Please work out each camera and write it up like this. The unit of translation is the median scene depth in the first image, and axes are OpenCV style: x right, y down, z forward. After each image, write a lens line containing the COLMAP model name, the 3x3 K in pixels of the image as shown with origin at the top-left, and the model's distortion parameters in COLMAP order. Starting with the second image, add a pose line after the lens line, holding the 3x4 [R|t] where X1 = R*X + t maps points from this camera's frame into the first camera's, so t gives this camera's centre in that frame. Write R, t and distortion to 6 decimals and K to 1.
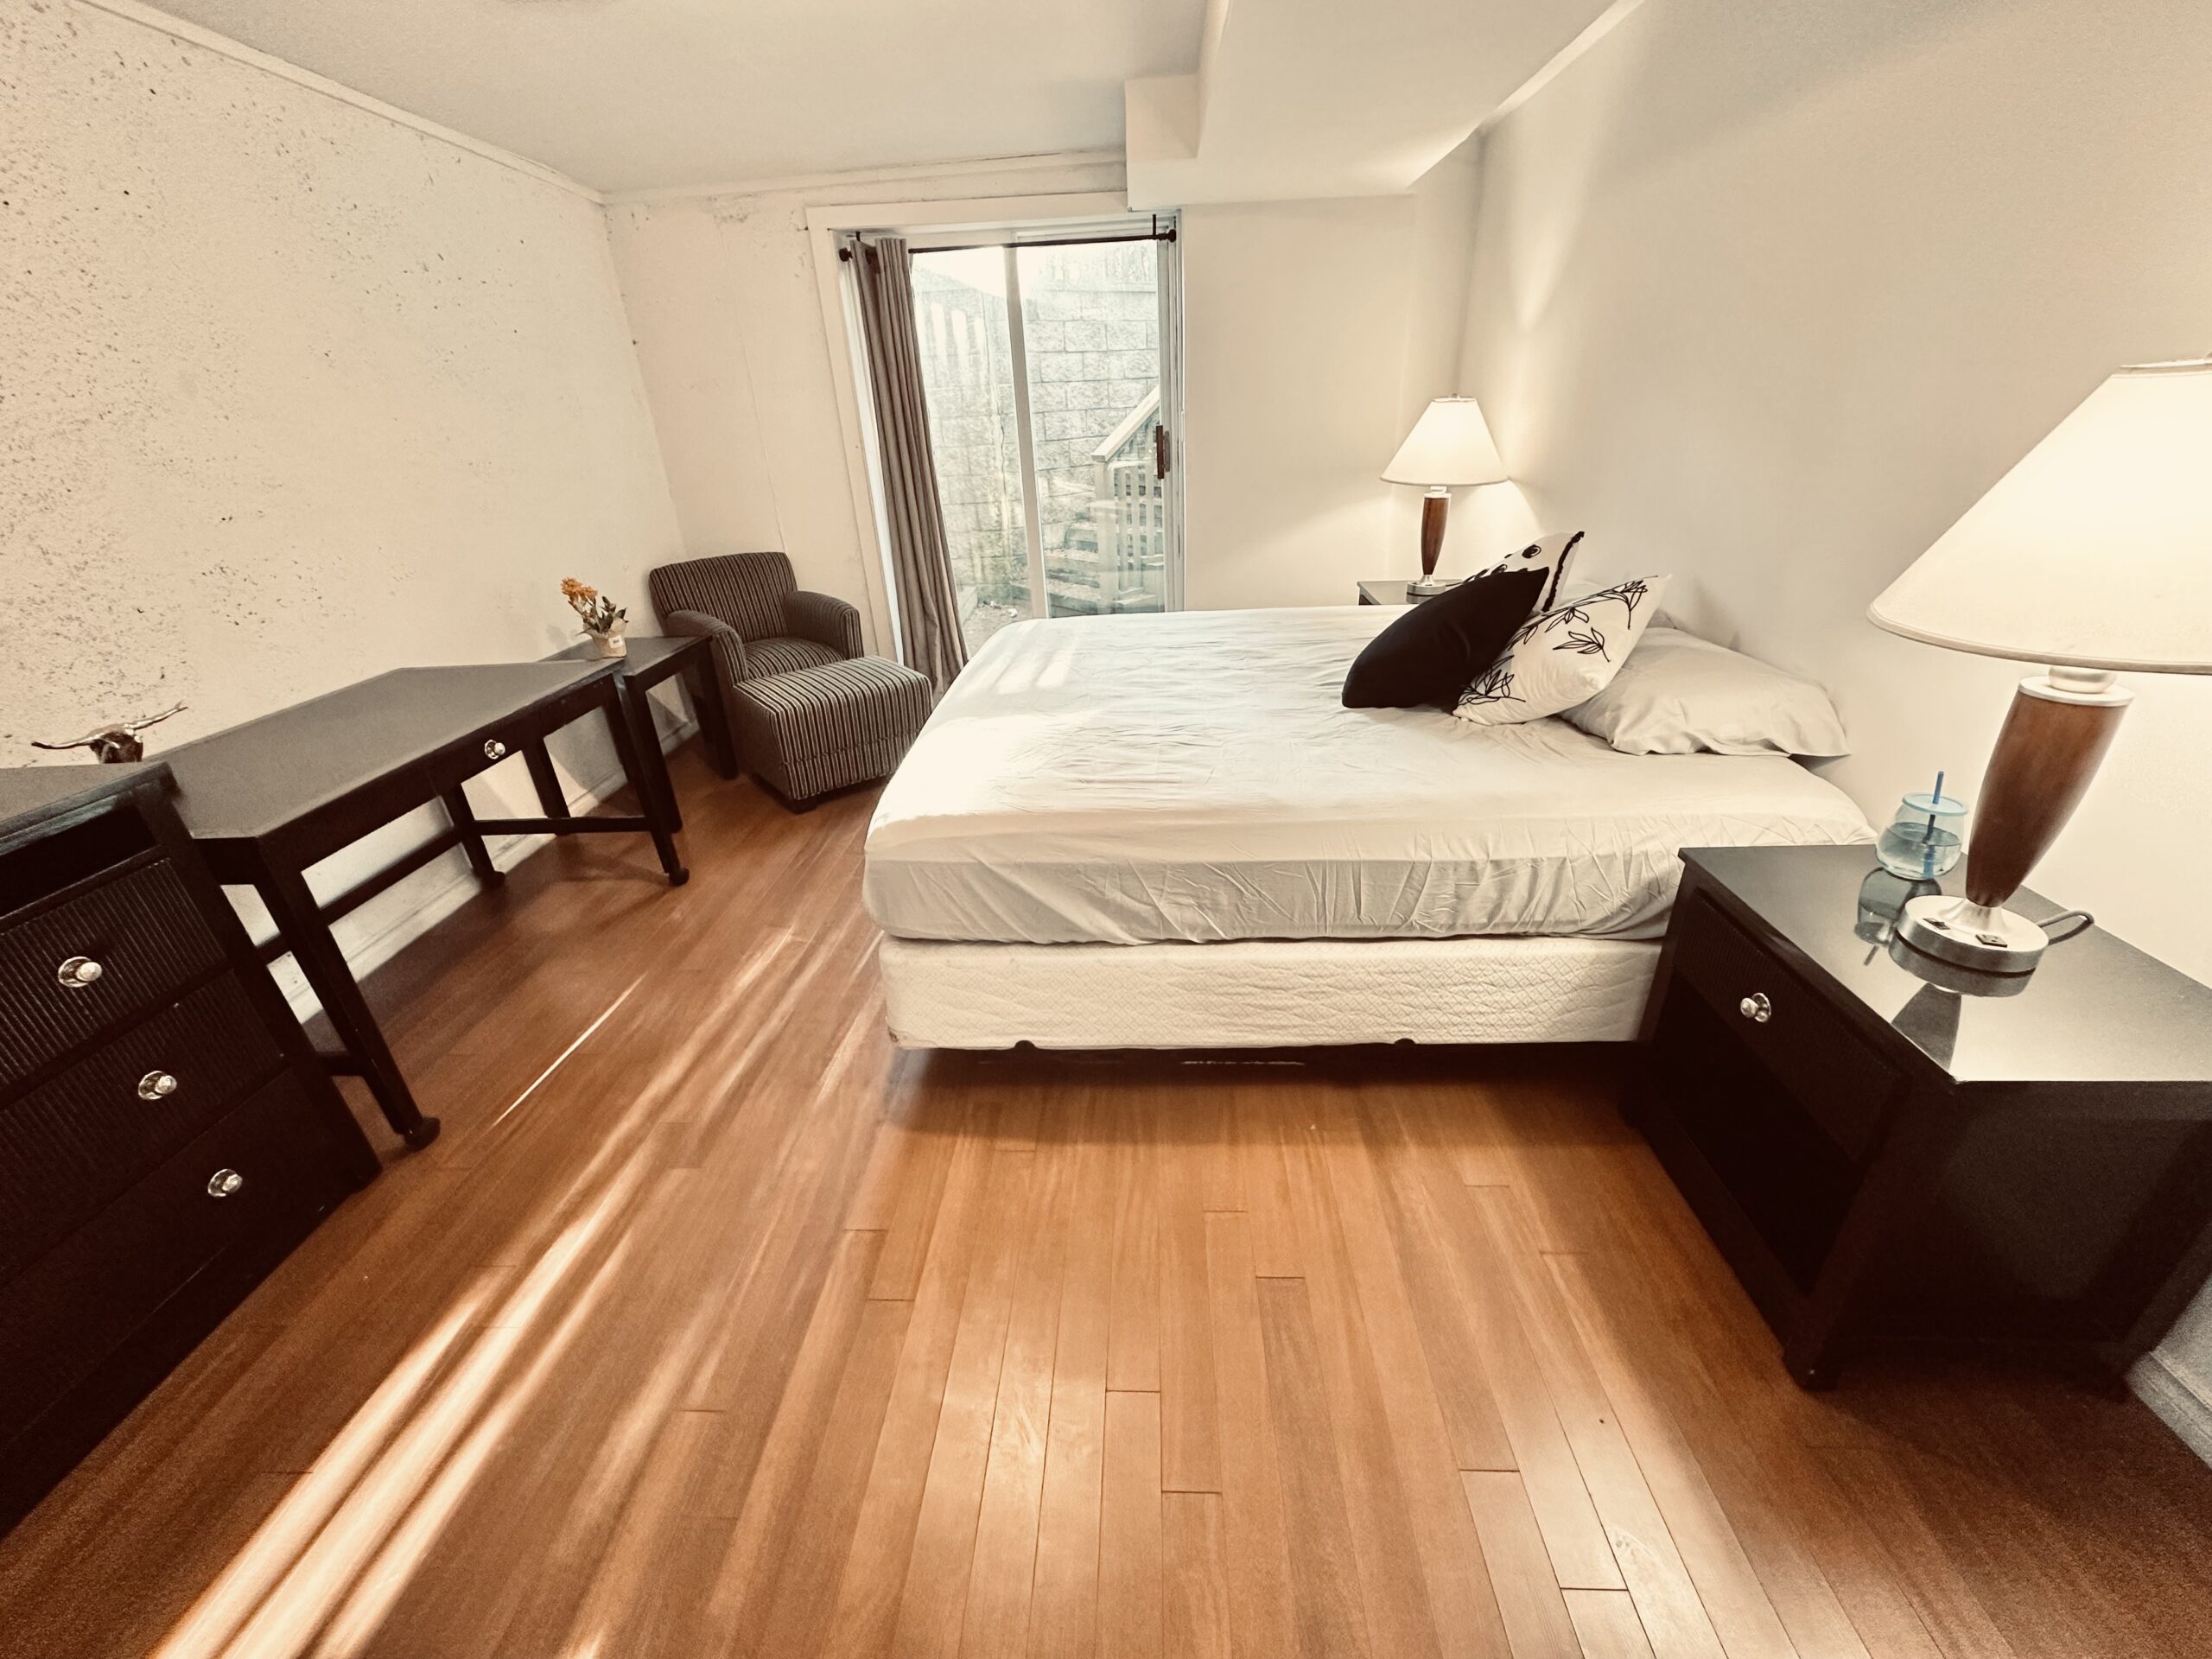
lens RADIAL K [[875.6, 0, 1106.3], [0, 875.6, 833.9], [0, 0, 1]] dist [-0.003796, 0.000545]
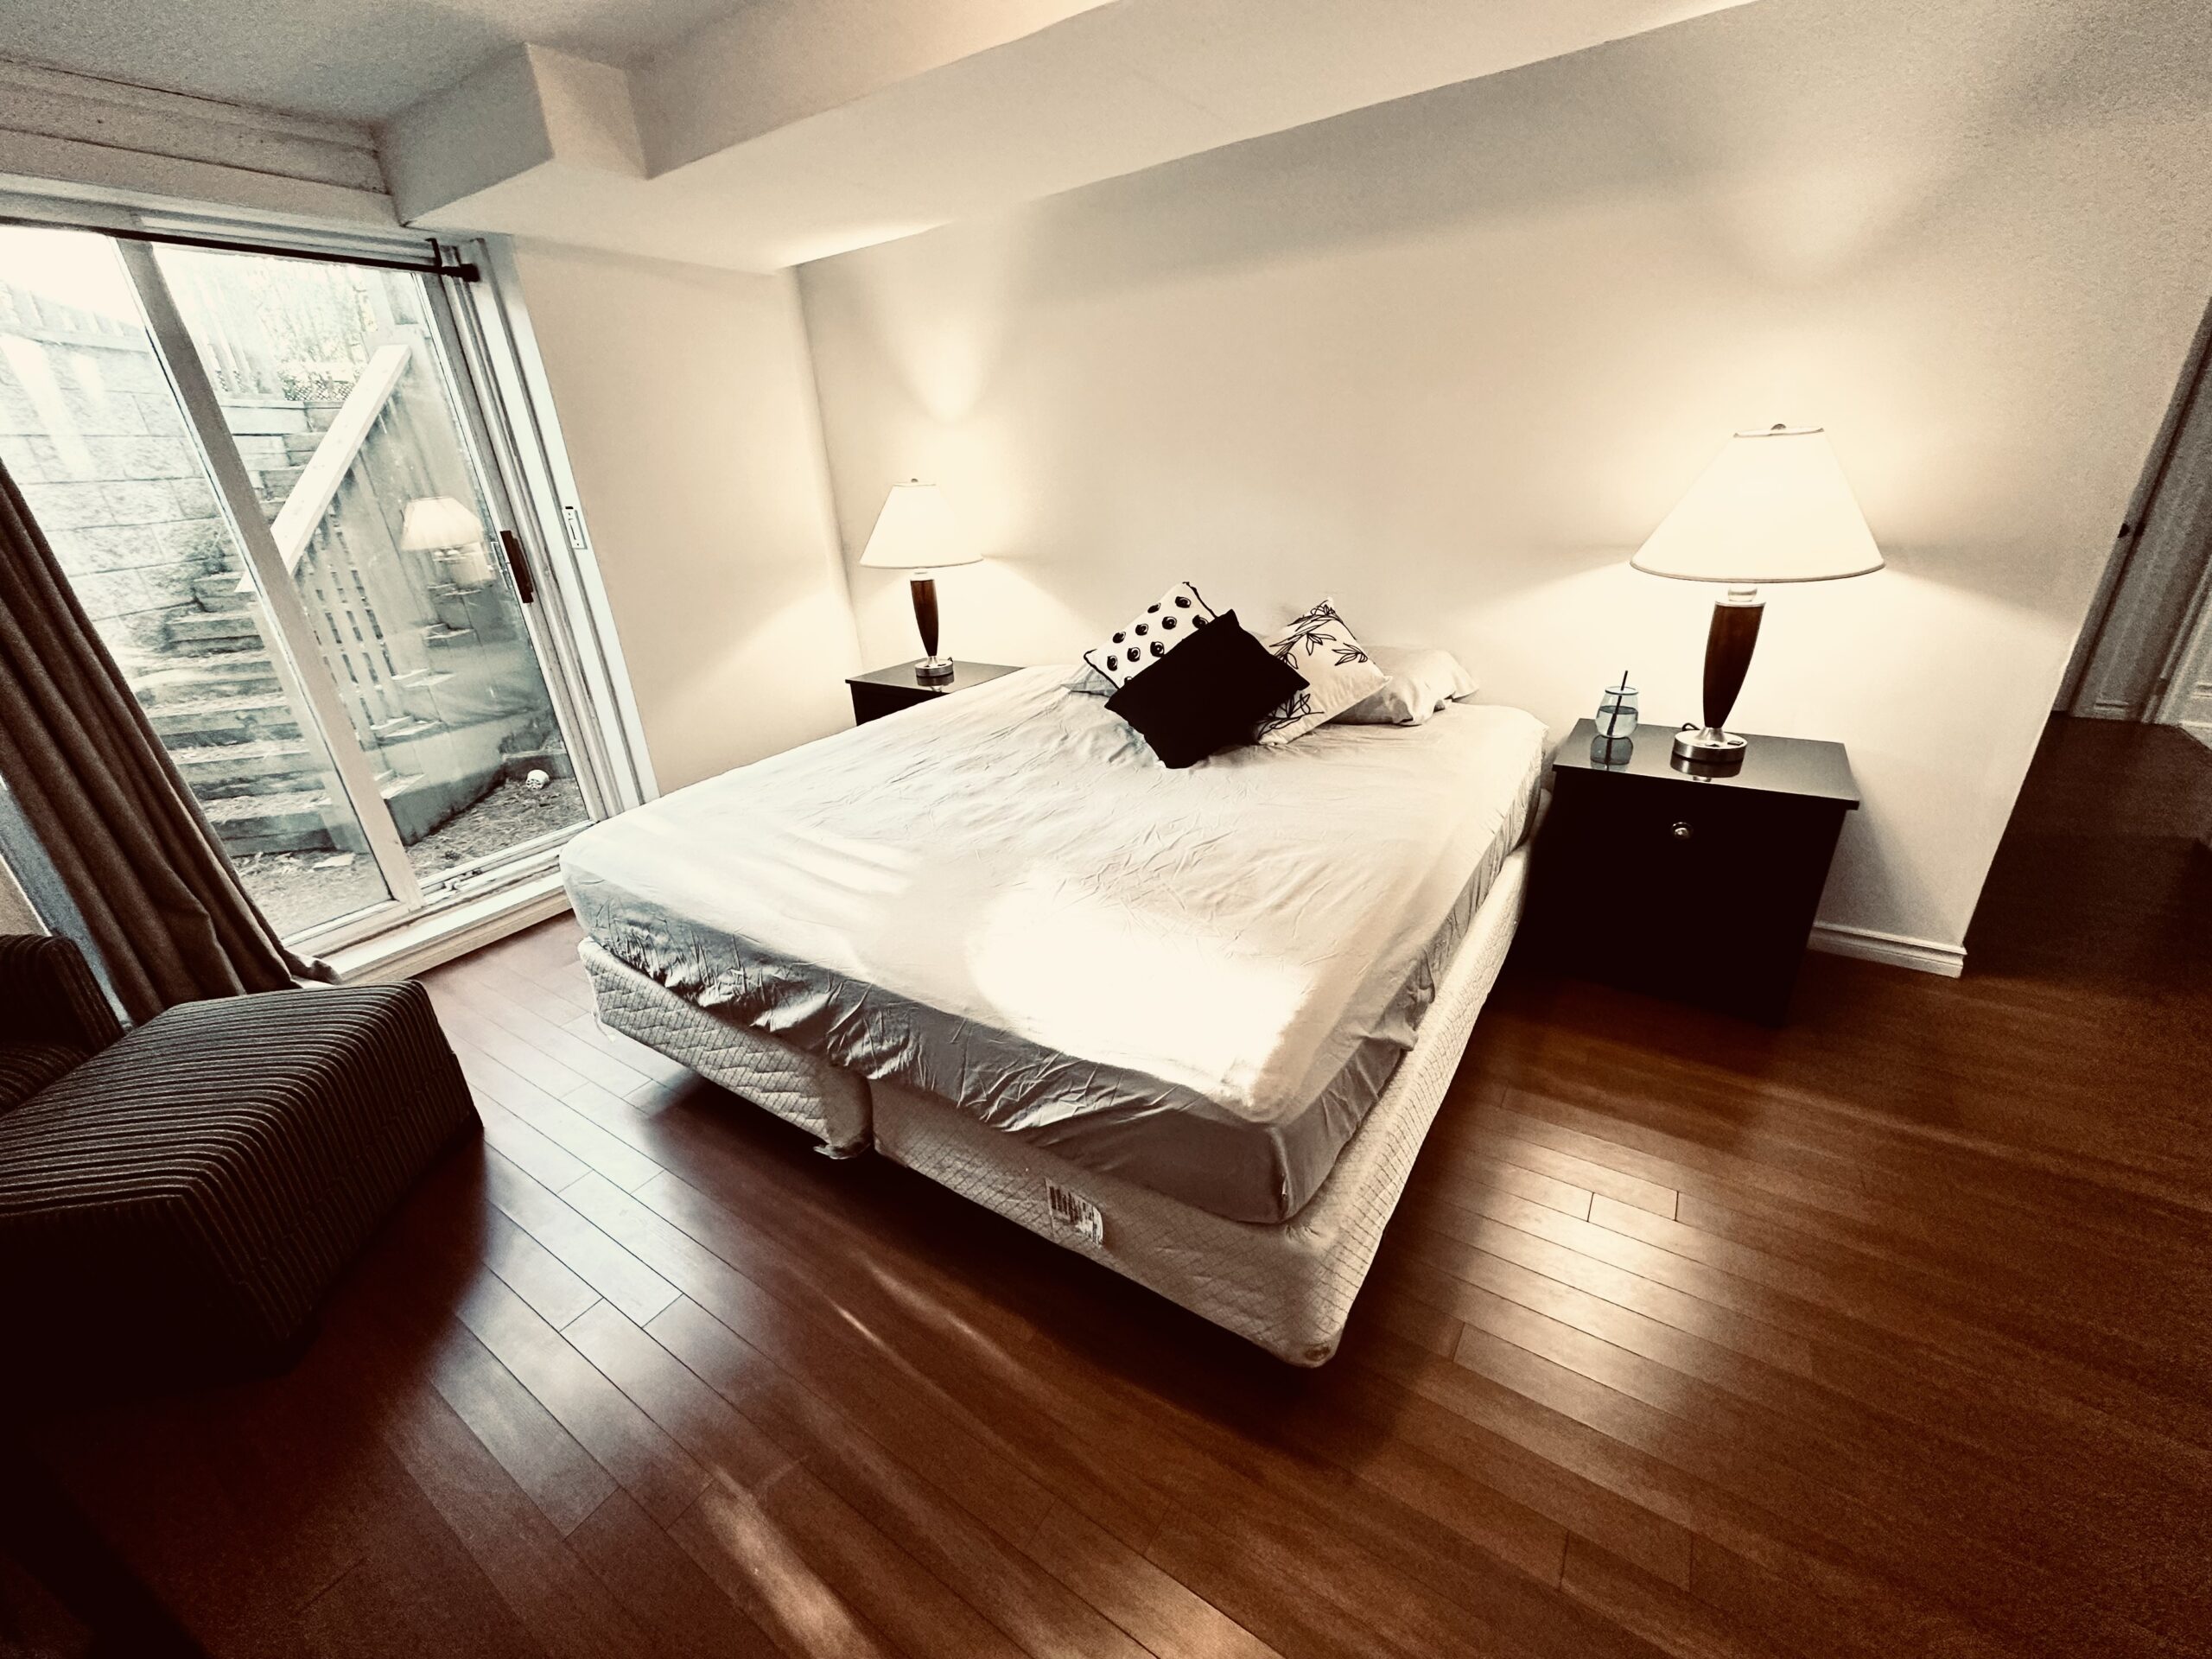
lens RADIAL K [[875.6, 0, 1107.2], [0, 875.6, 835.3], [0, 0, 1]] dist [-0.003796, 0.000545]
pose [[0.513686, -0.326918, 0.793254, -0.633580], [0.406481, 0.906947, 0.110549, -0.238345], [-0.755579, 0.265655, 0.598771, 0.527114]]
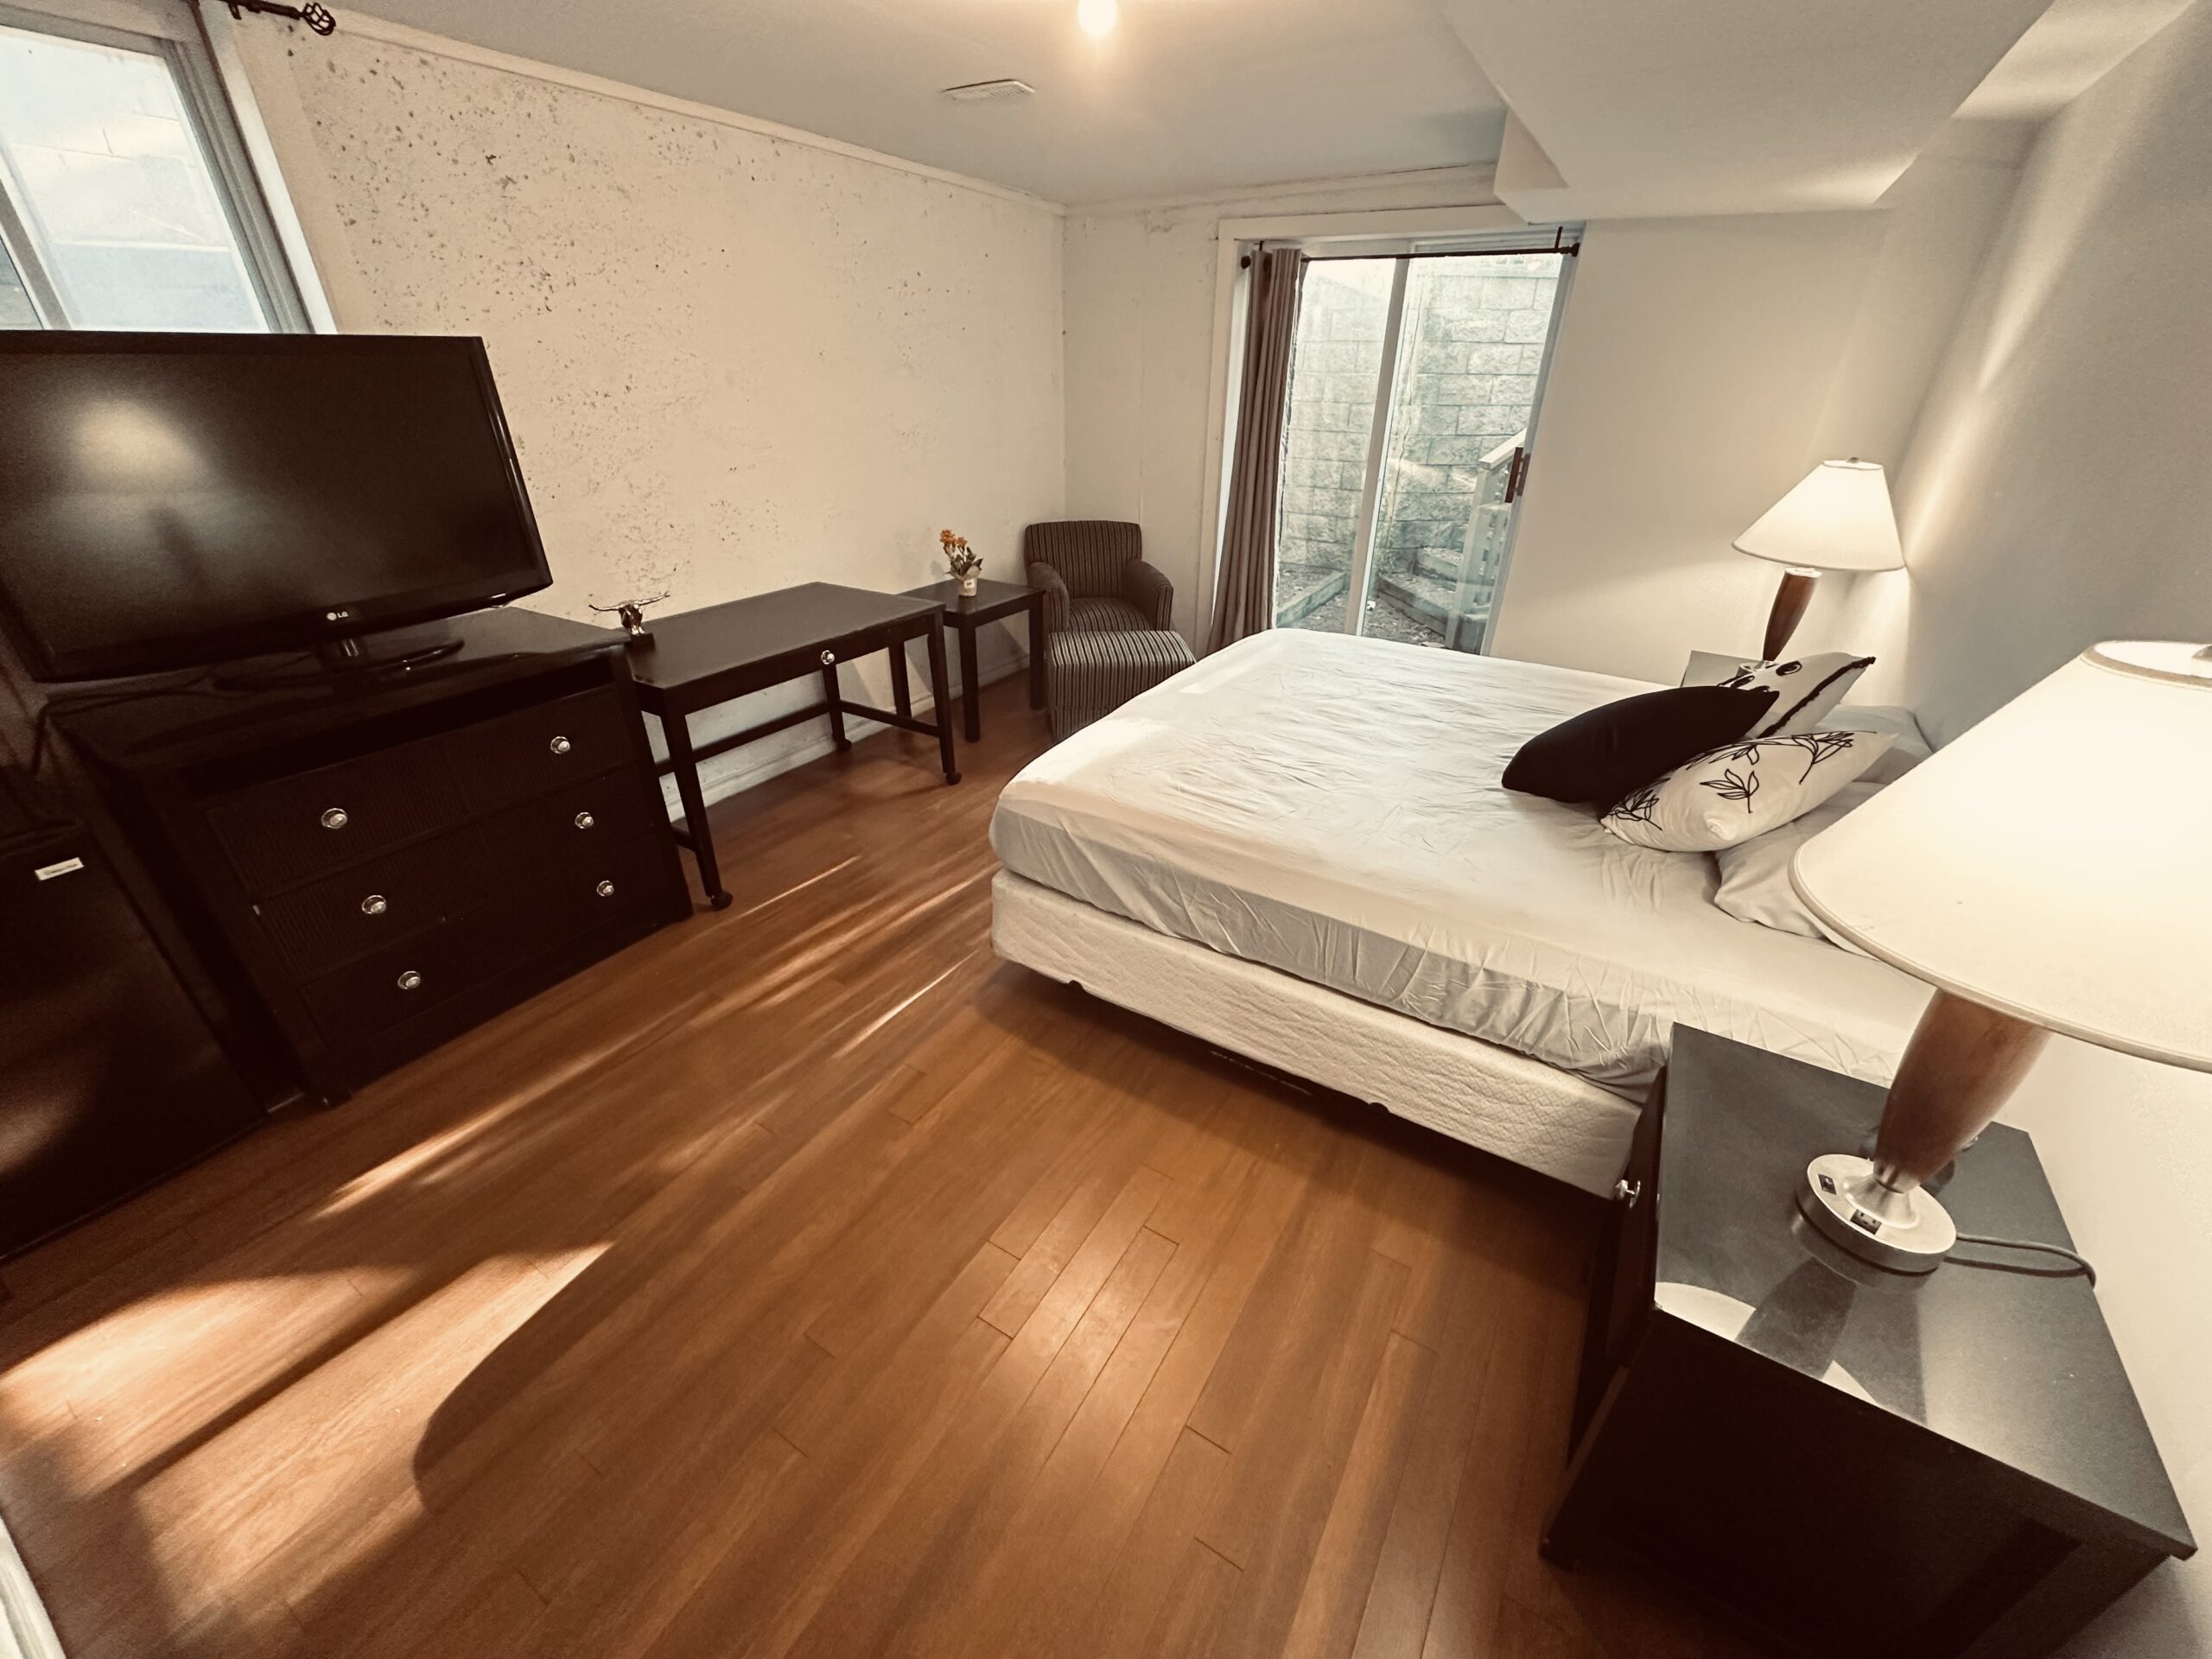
lens RADIAL K [[875.6, 0, 1104.9], [0, 875.6, 833.0], [0, 0, 1]] dist [-0.003796, 0.000545]
pose [[0.871968, 0.280490, -0.401244, 0.319651], [-0.261524, 0.959732, 0.102566, -0.084214], [0.413856, 0.015501, 0.910211, -0.086634]]
